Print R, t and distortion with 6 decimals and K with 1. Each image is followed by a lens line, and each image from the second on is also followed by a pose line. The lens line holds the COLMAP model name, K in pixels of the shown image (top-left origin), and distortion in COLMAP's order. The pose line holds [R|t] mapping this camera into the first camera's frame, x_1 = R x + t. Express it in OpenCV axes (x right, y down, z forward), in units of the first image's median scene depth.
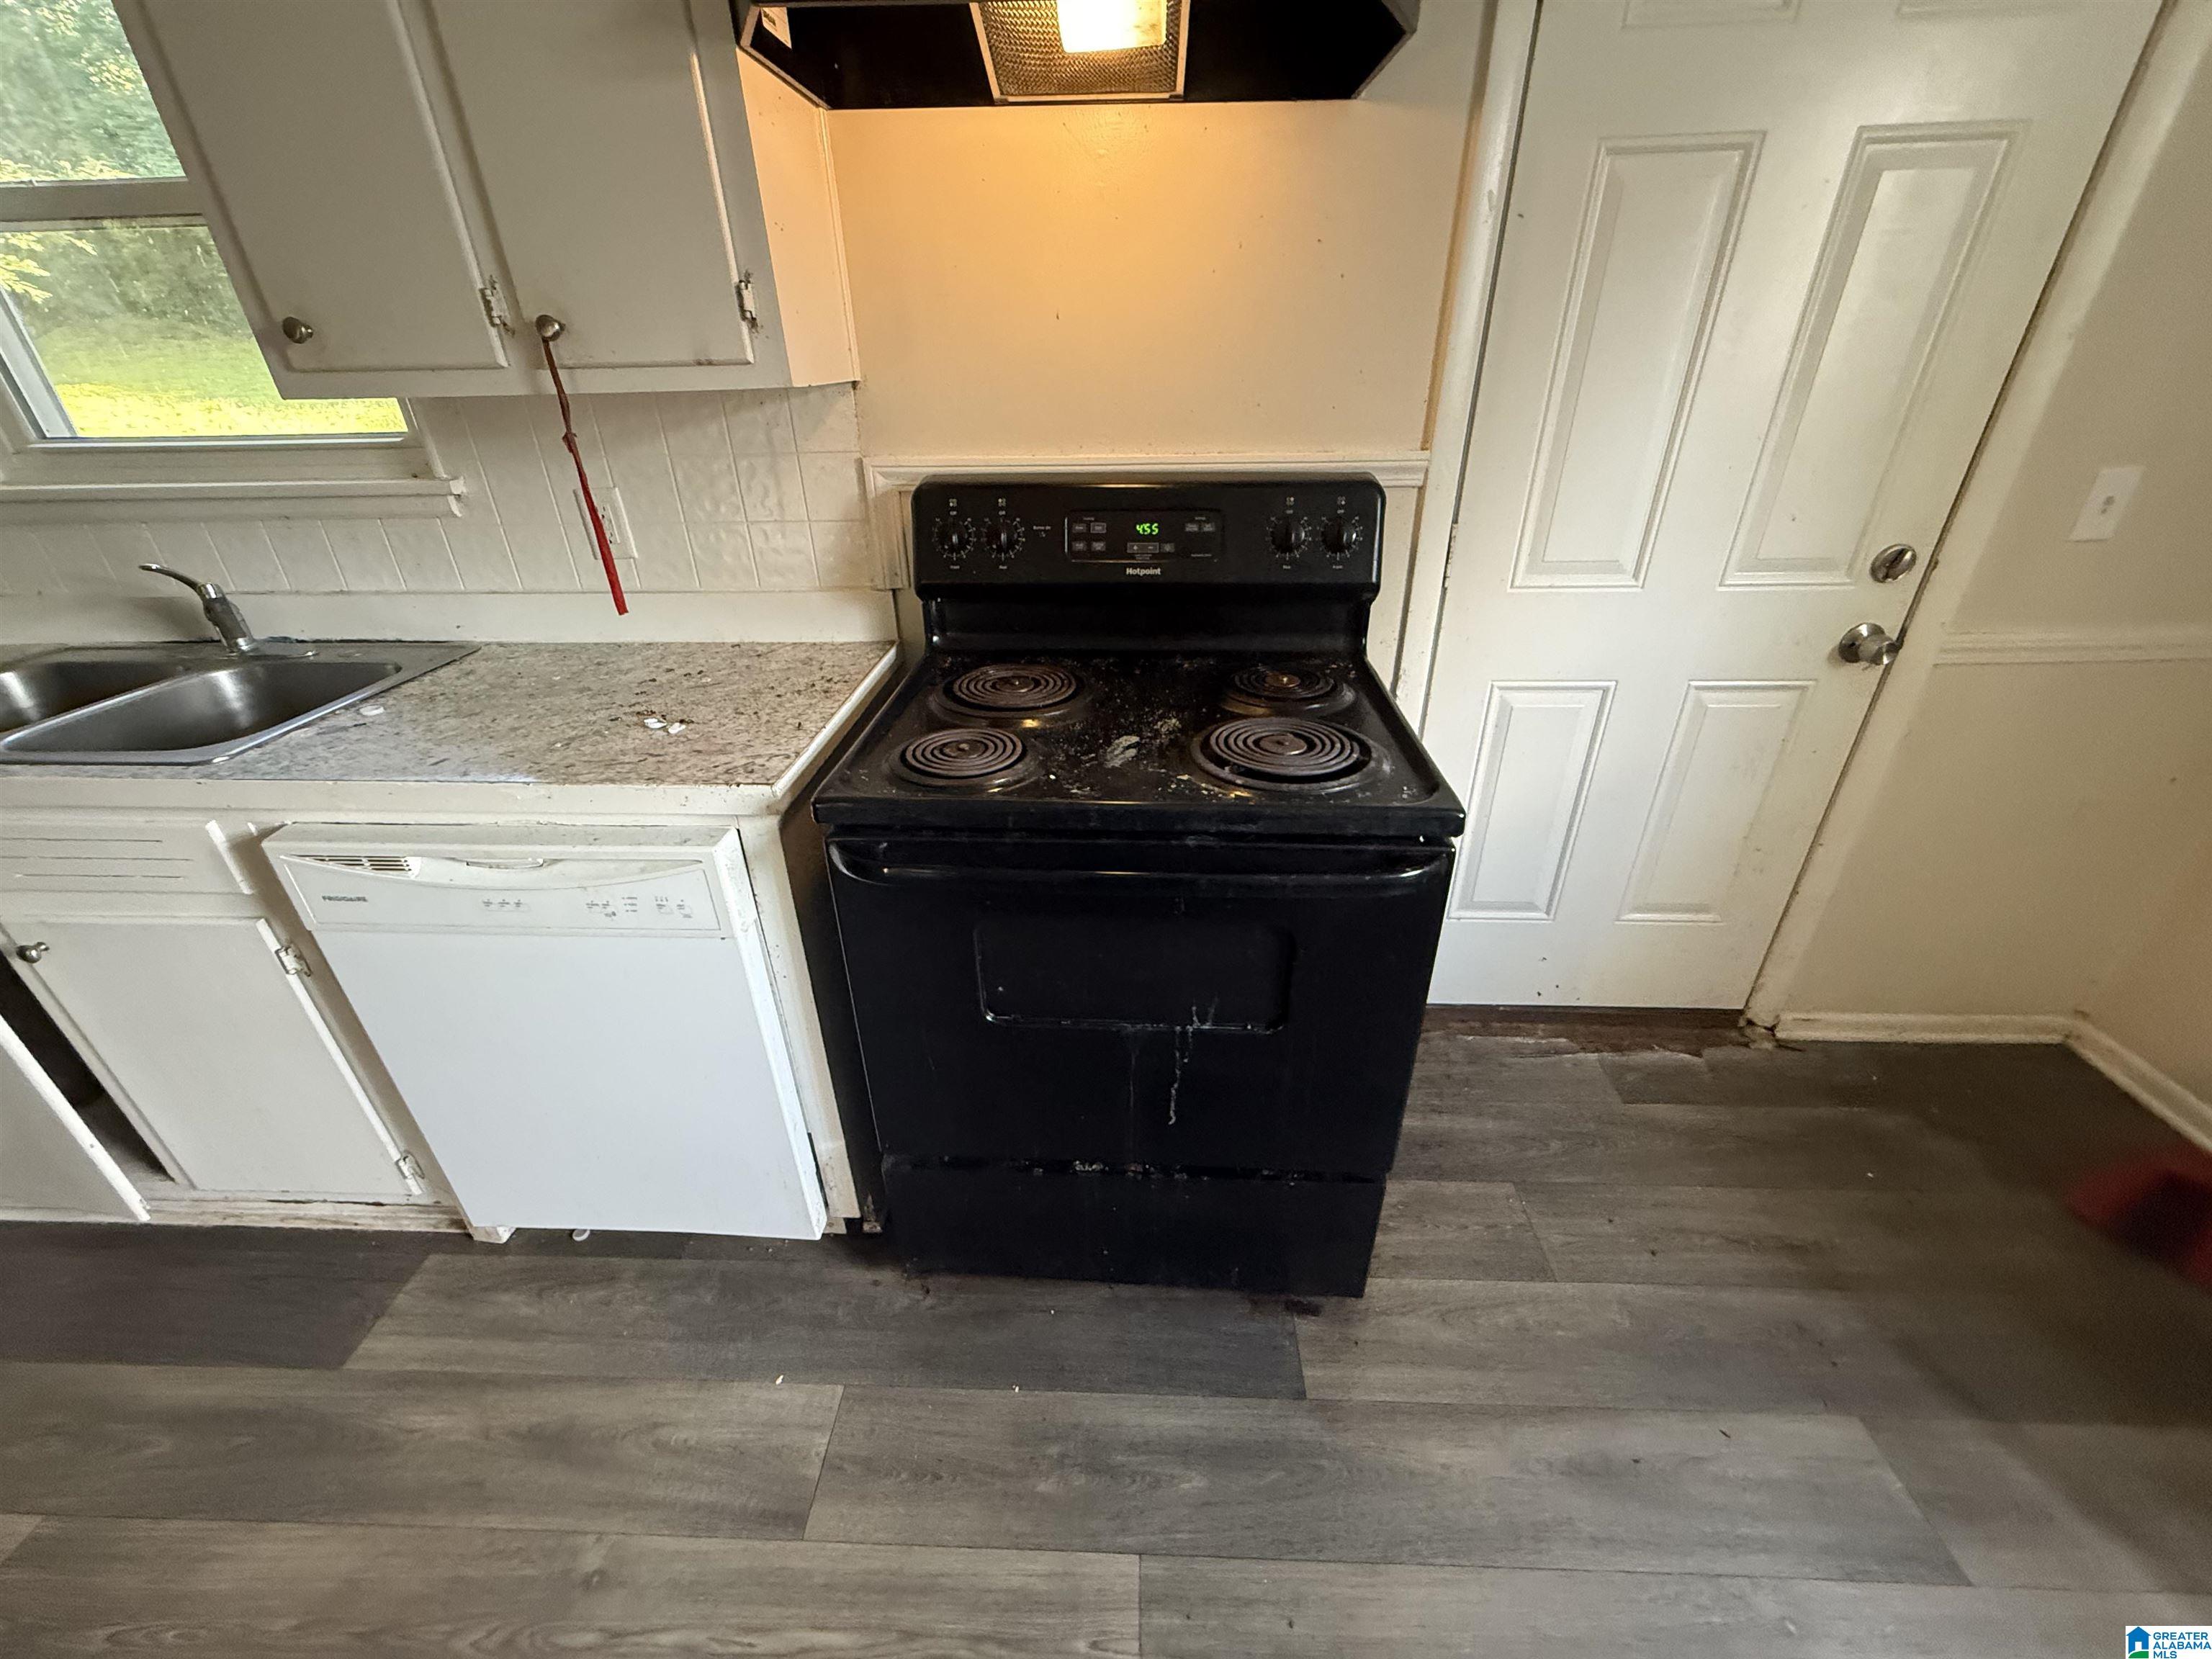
lens RADIAL K [[885.1, 0, 1106.4], [0, 885.1, 824.7], [0, 0, 1]] dist [0.001053, -0.000029]
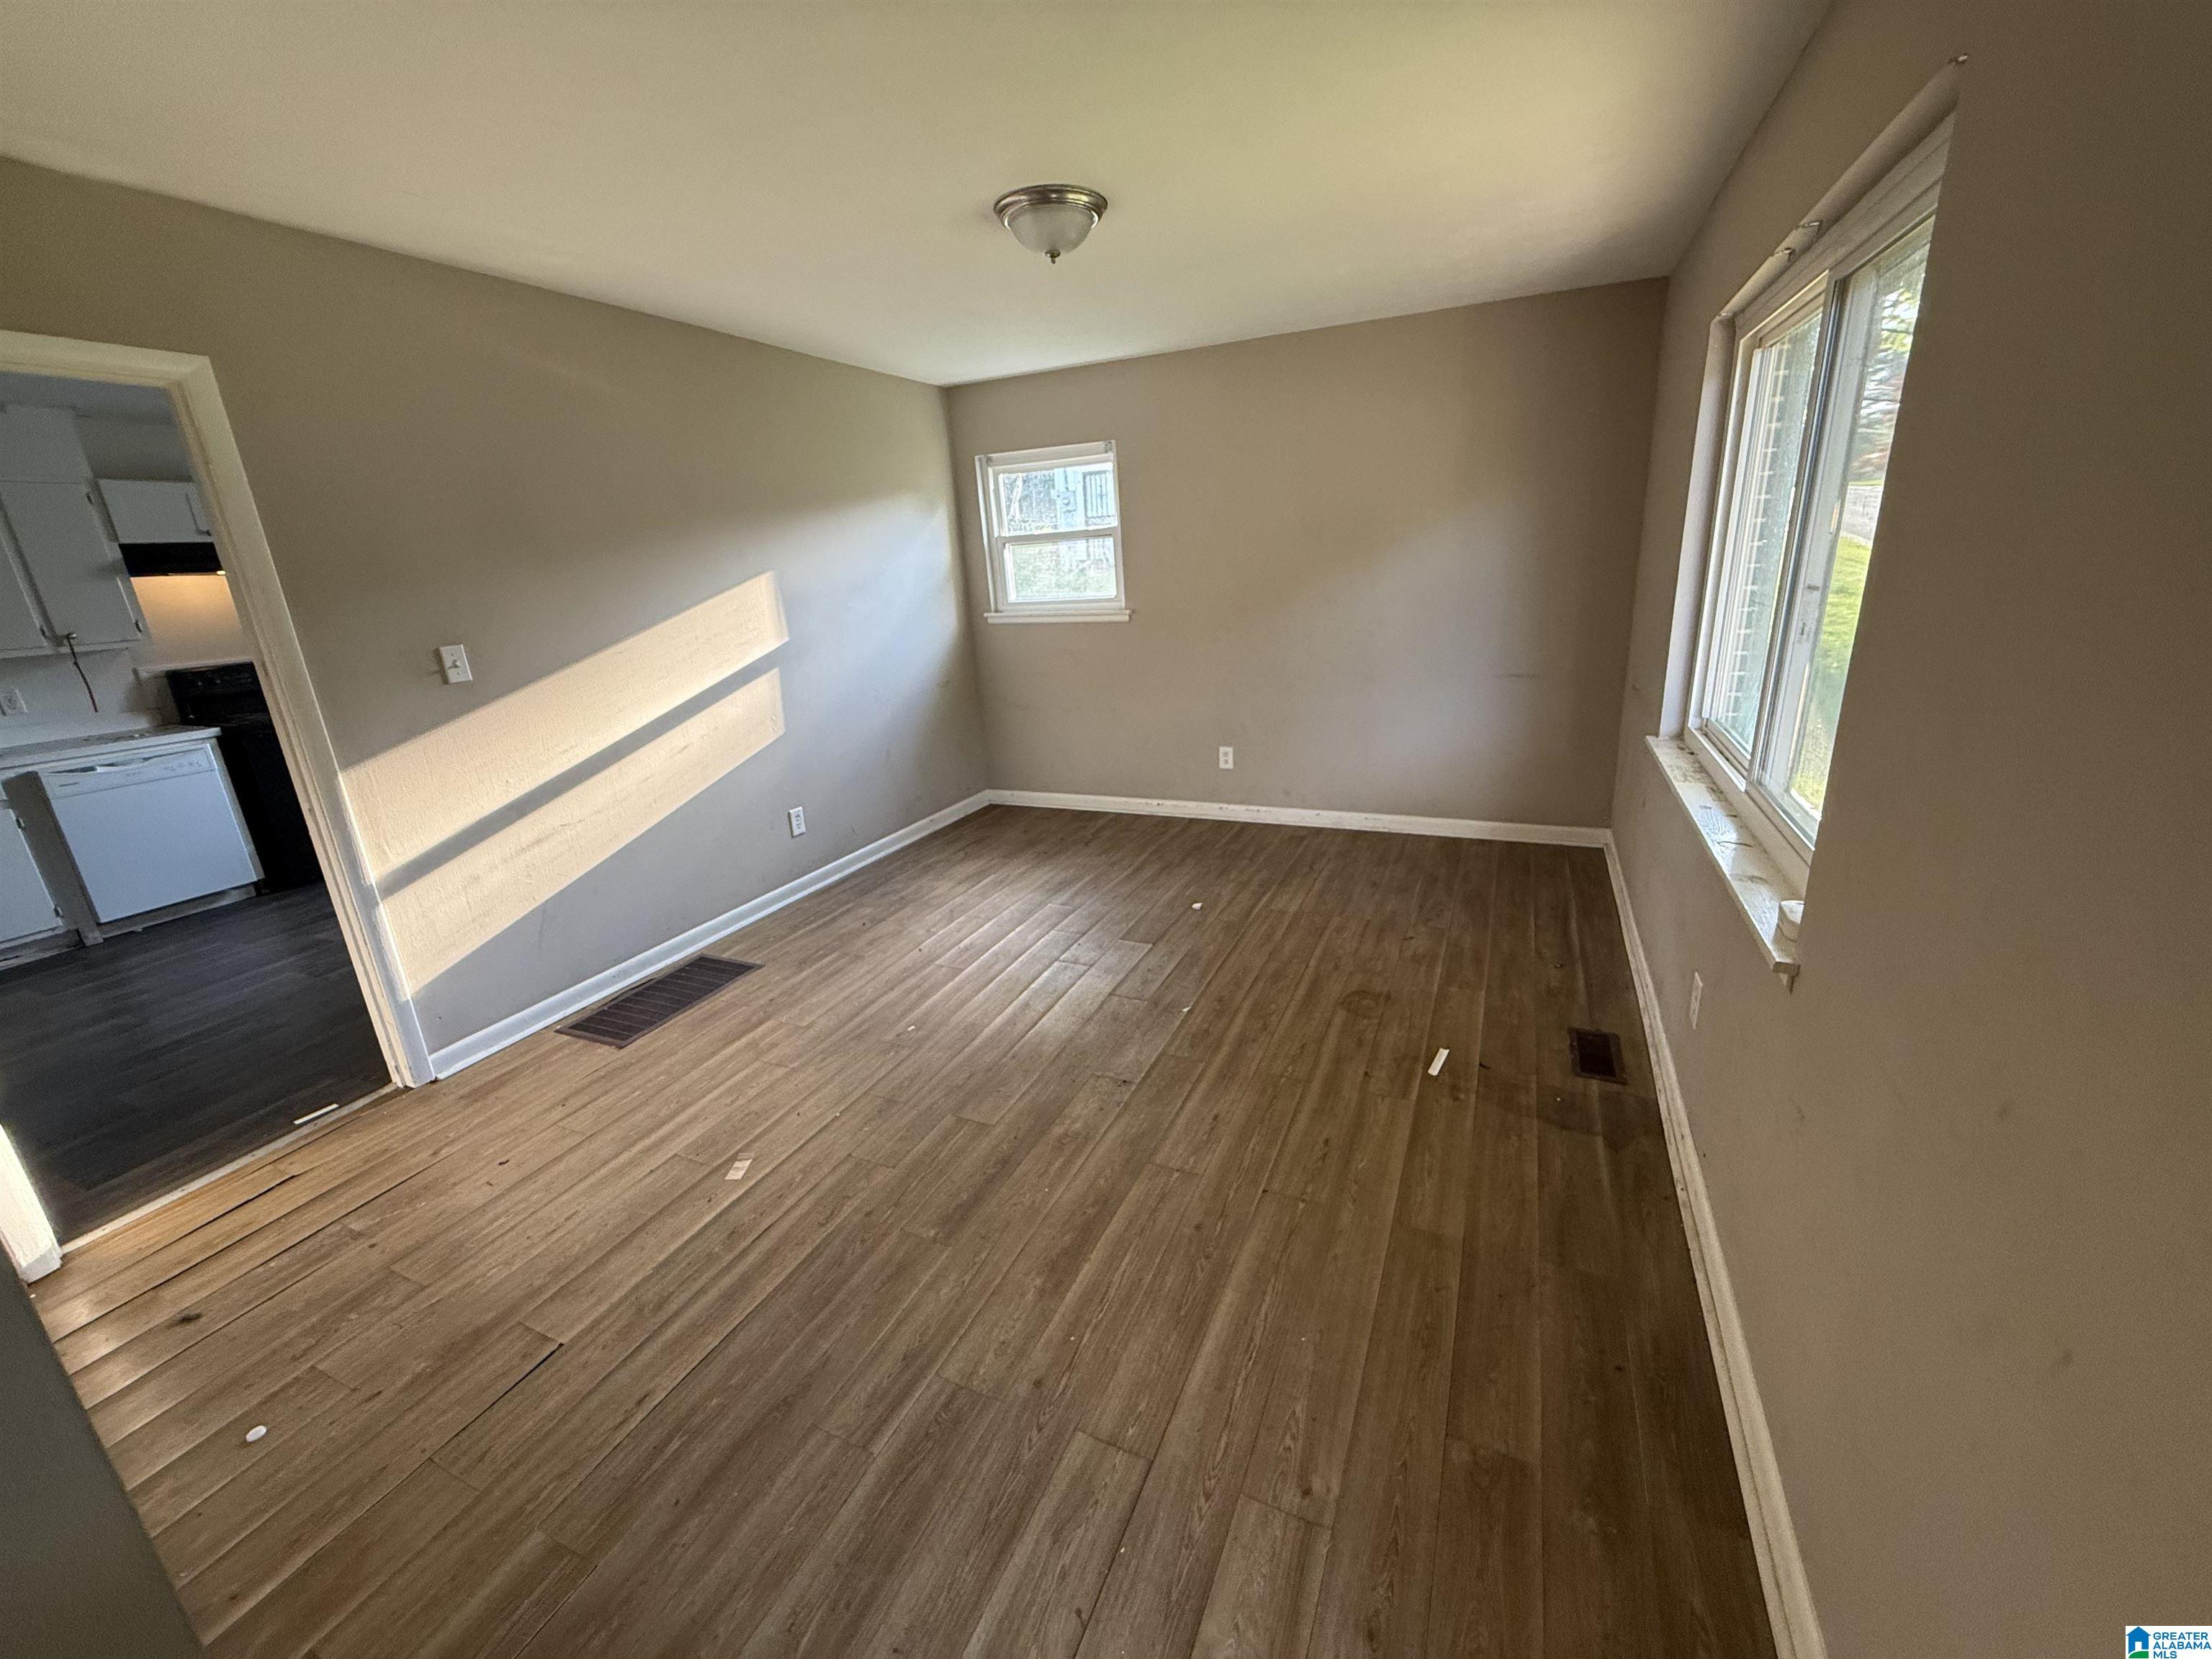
lens RADIAL K [[886.4, 0, 1094.4], [0, 886.4, 833.3], [0, 0, 1]] dist [-0.001328, -0.000210]
pose [[0.384497, -0.274910, 0.881242, -2.138124], [0.482549, 0.873672, 0.062006, 1.749246], [-0.786962, 0.401401, 0.468581, -3.301622]]
